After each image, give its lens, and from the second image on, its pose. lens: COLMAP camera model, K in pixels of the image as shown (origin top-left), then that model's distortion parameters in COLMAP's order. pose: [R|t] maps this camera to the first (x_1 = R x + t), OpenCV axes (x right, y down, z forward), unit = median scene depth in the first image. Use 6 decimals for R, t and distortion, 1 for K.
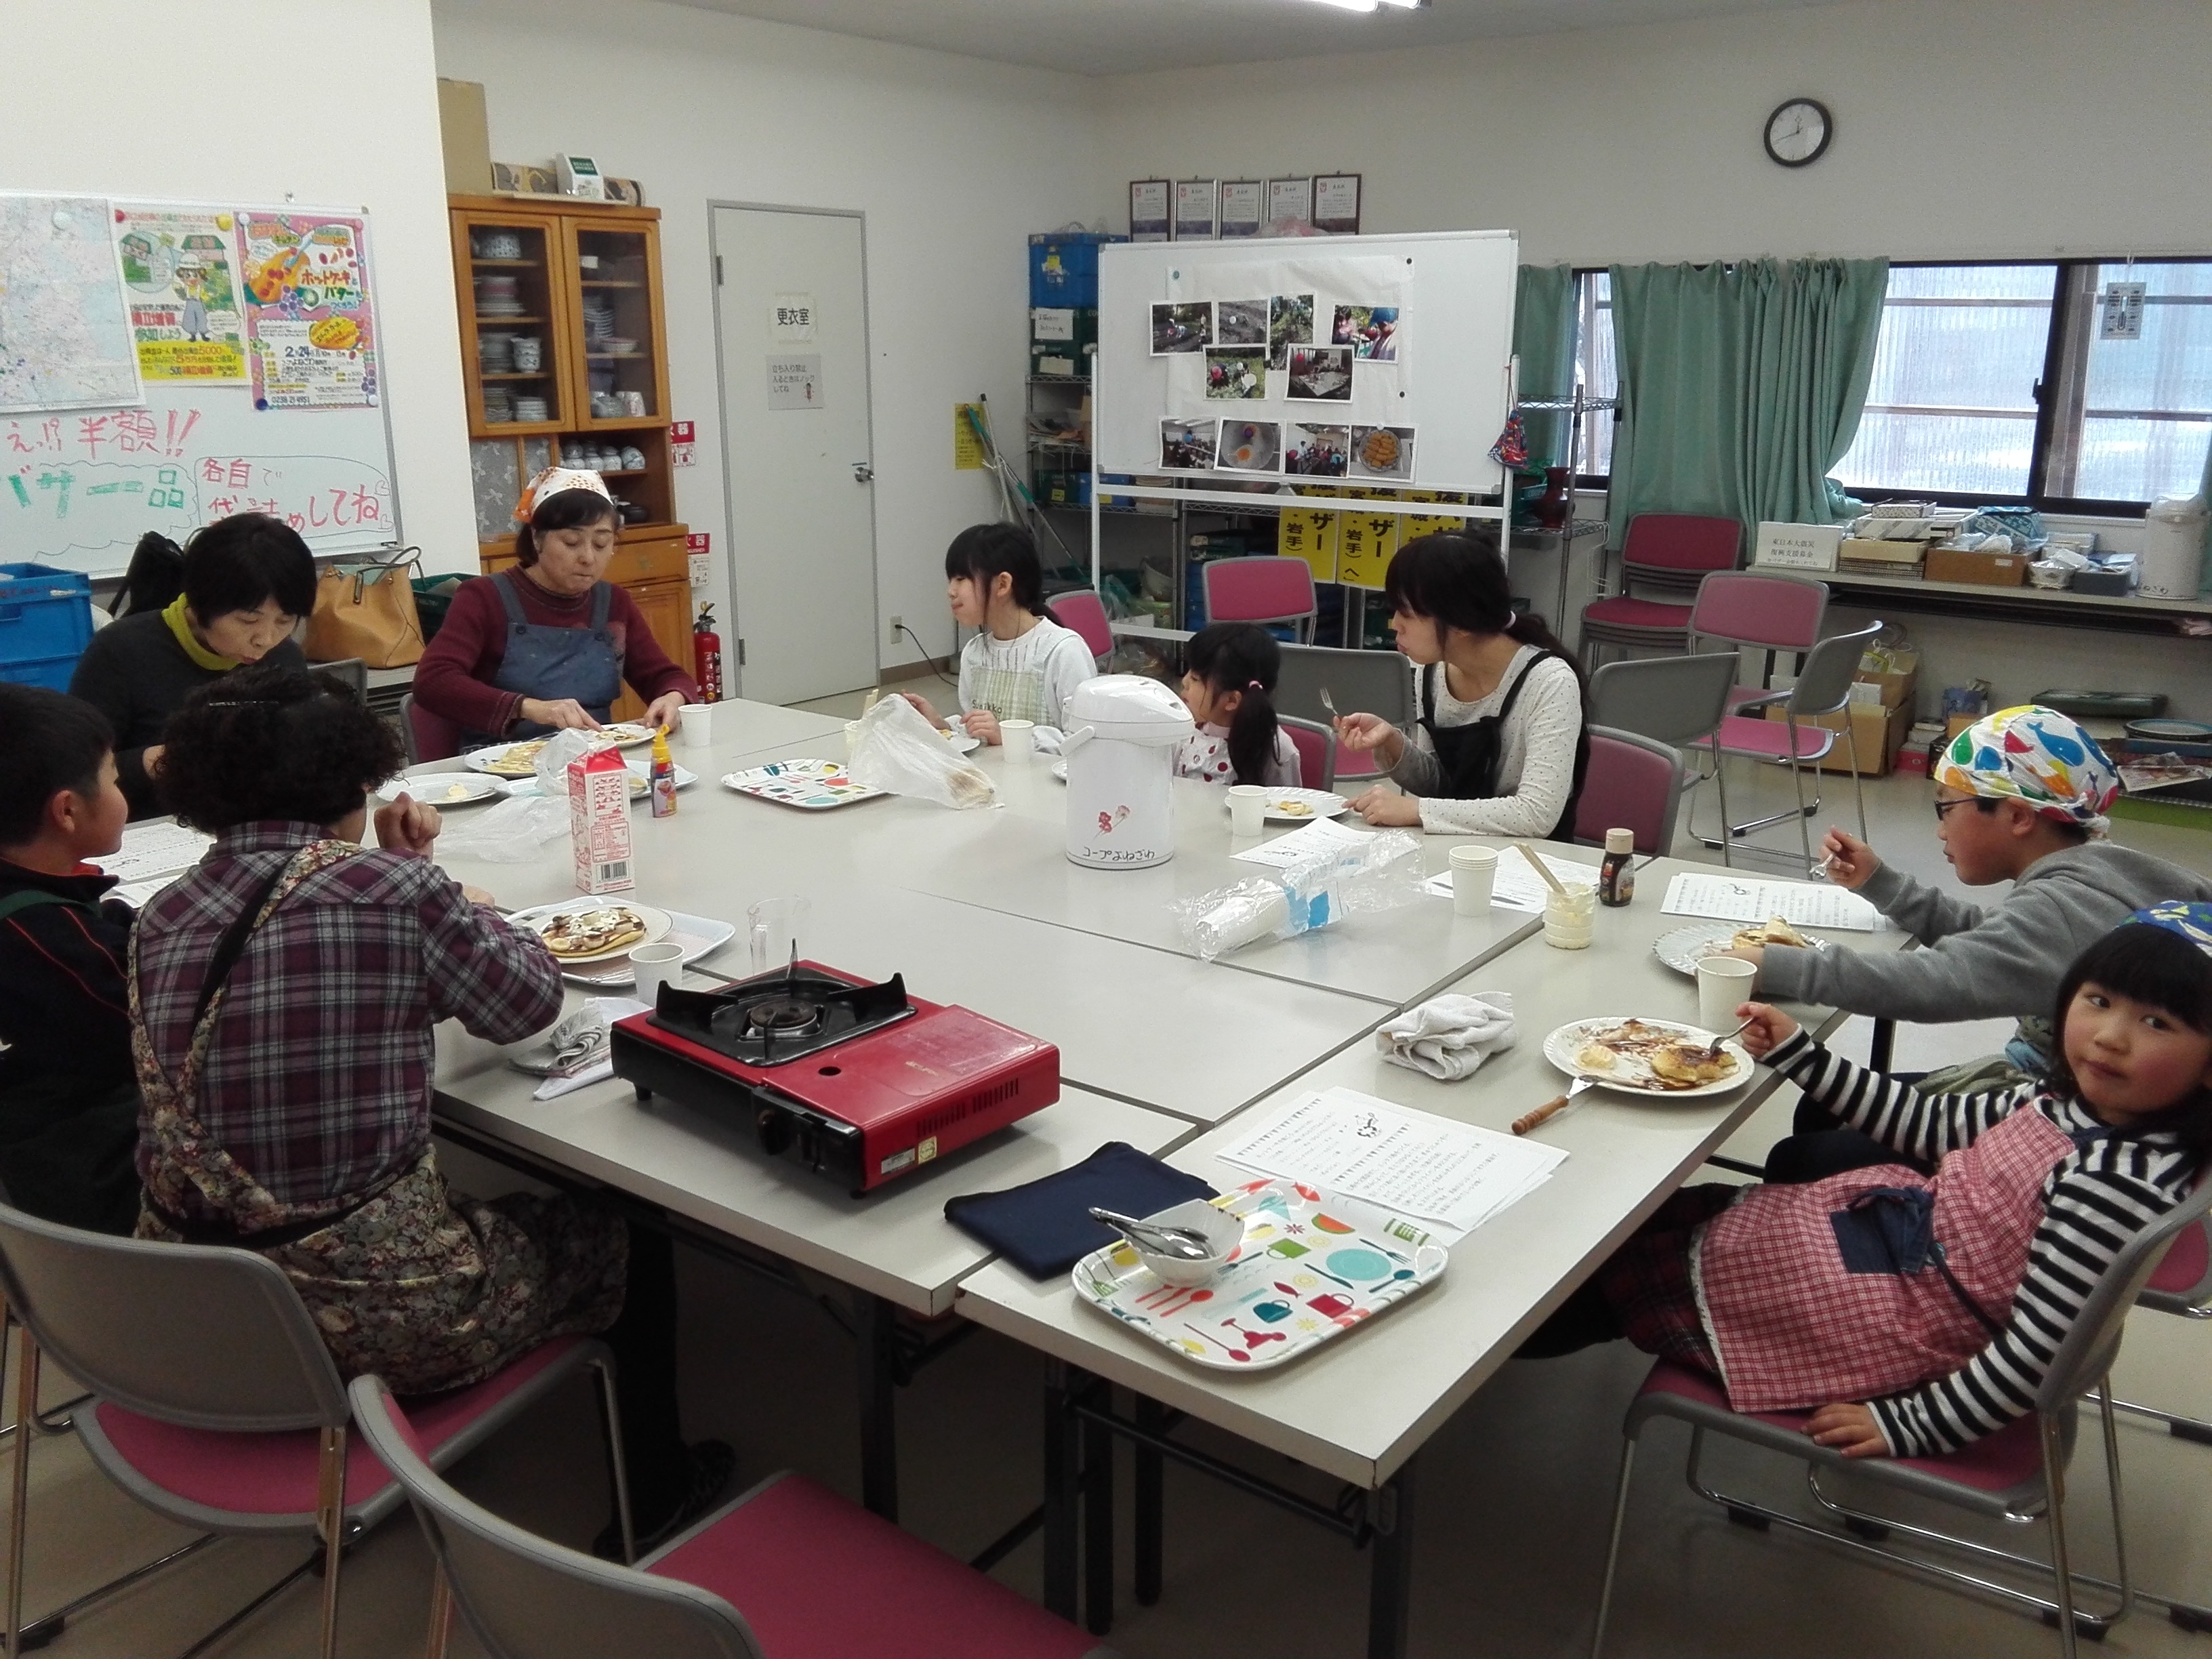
lens RADIAL K [[1865.6, 0, 1107.8], [0, 1865.6, 827.5], [0, 0, 1]] dist [0.034193, -0.027105]
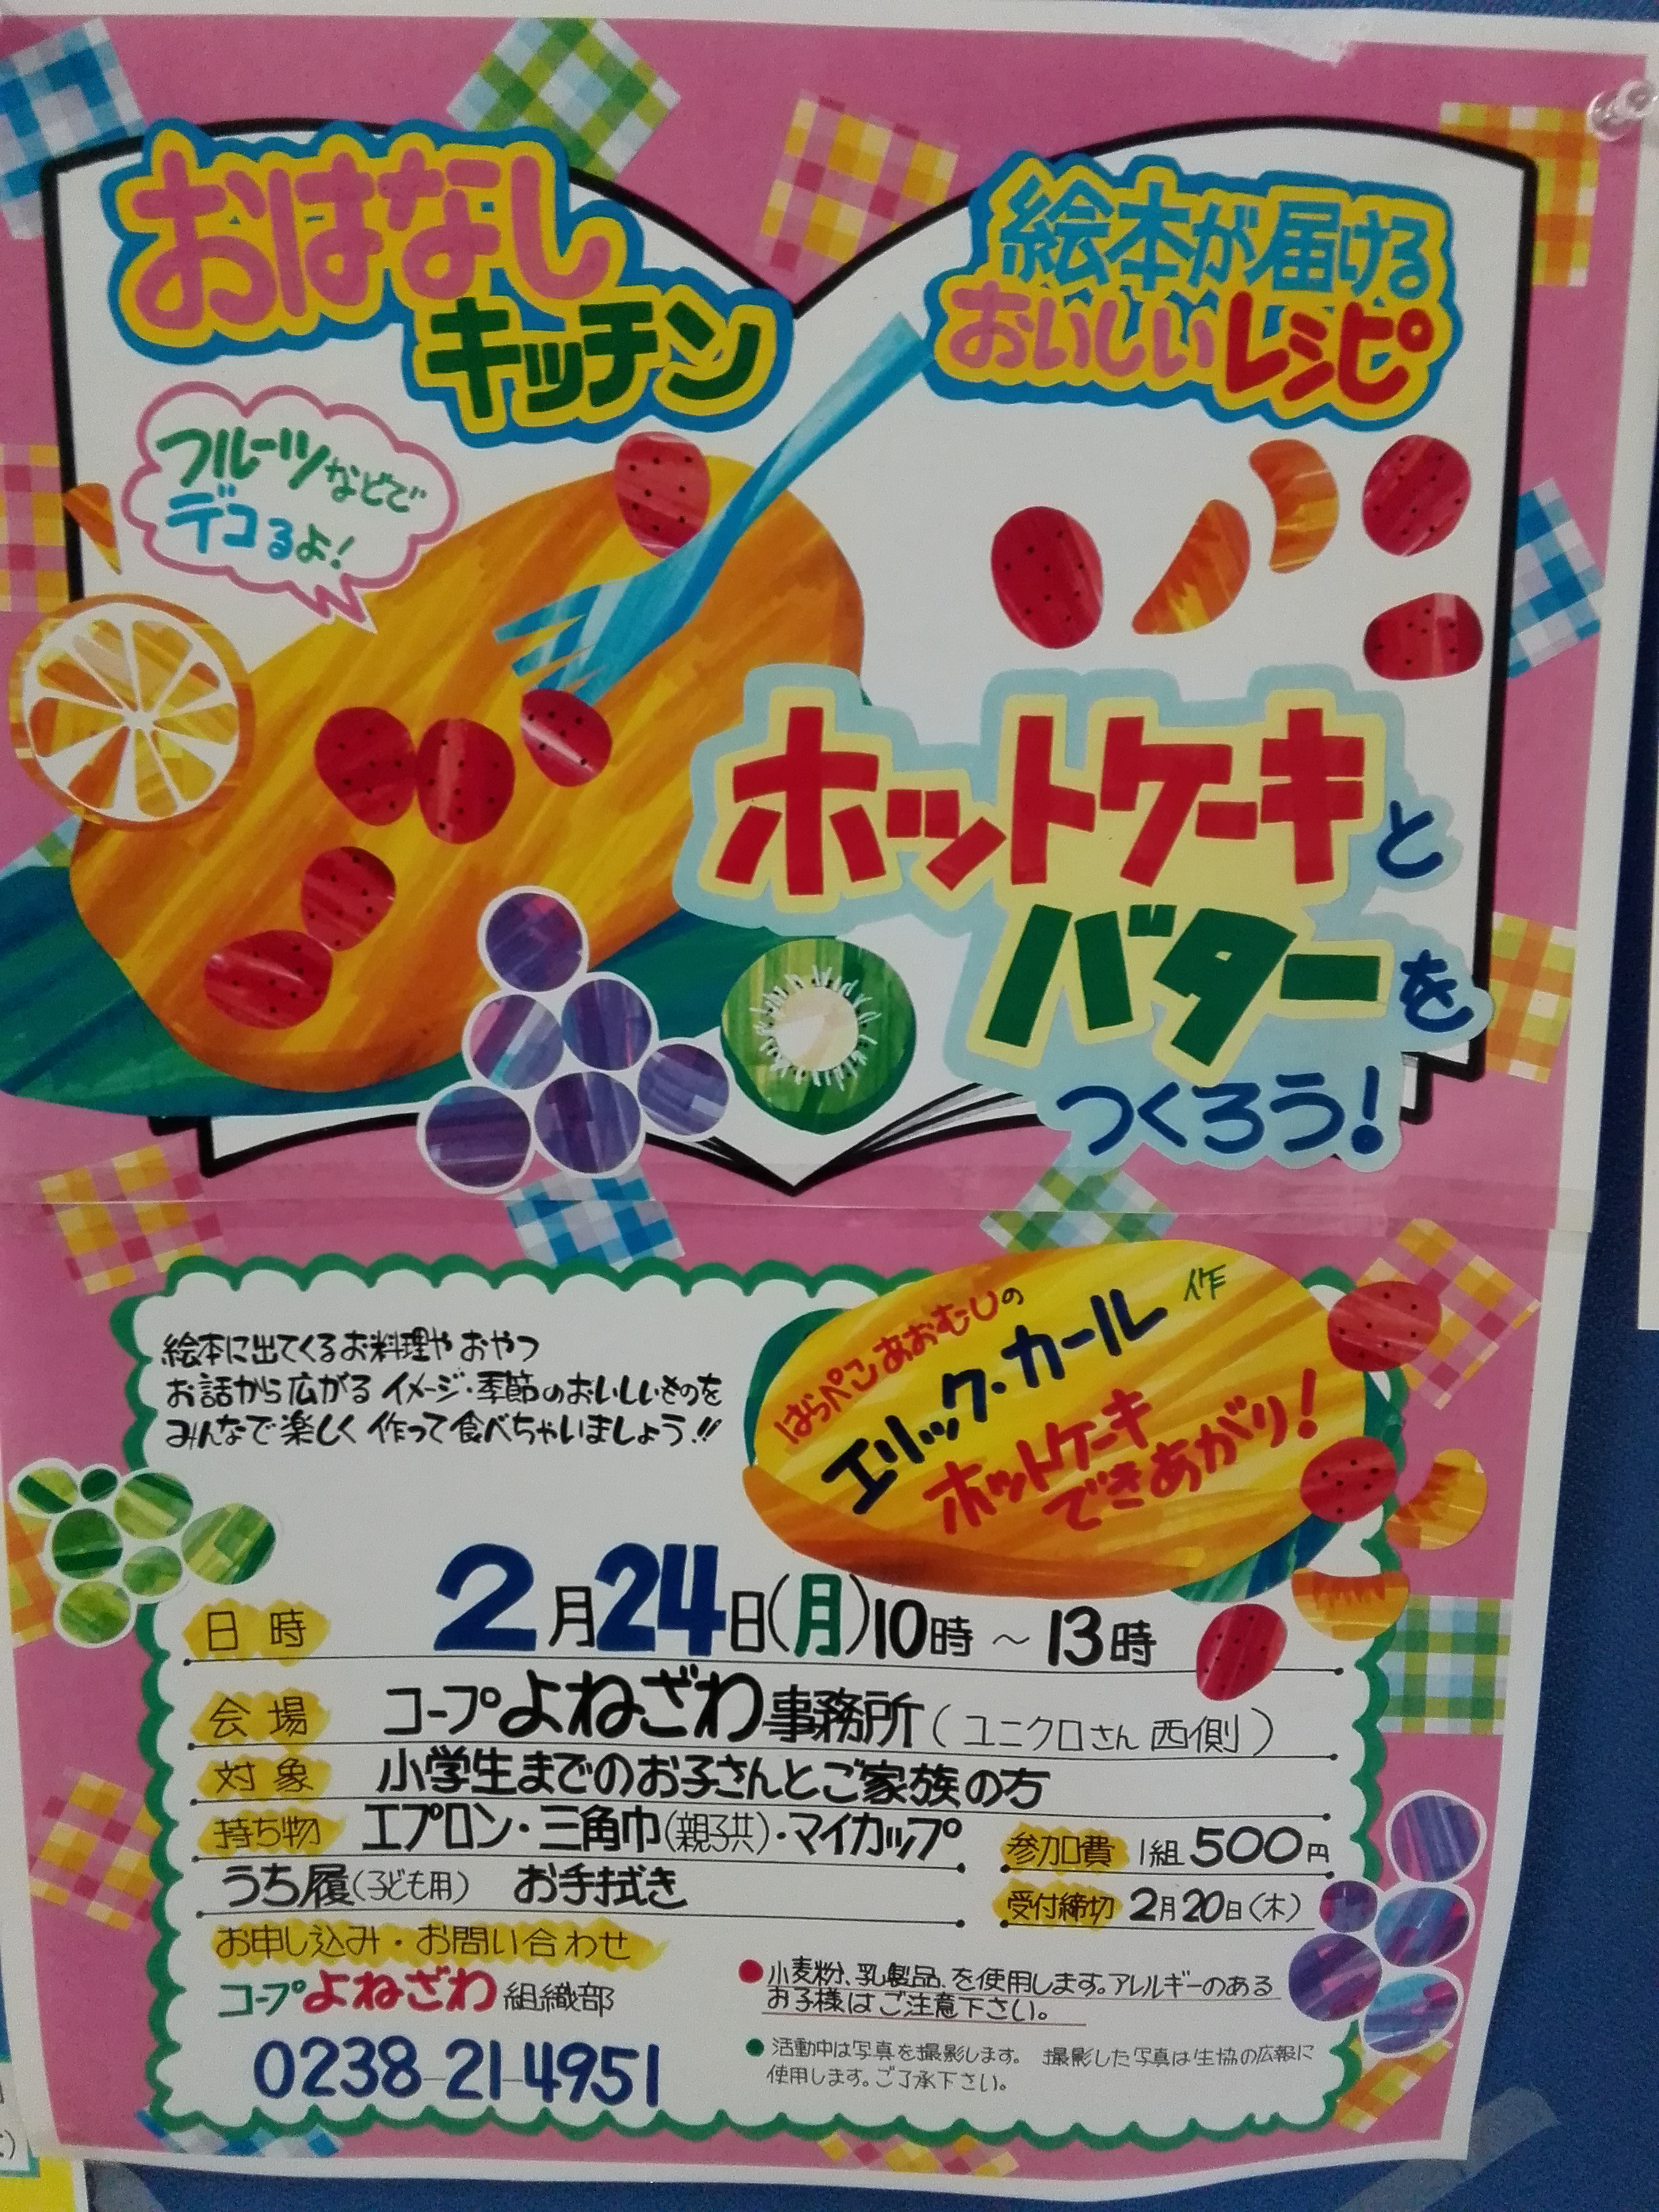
lens RADIAL K [[1865.6, 0, 830.6], [0, 1865.6, 1102.0], [0, 0, 1]] dist [0.034193, -0.027105]
pose [[0.597228, 0.149587, -0.787999, -0.352936], [-0.214876, 0.976382, 0.022492, -0.278171], [0.772753, 0.155889, 0.615266, 0.939330]]
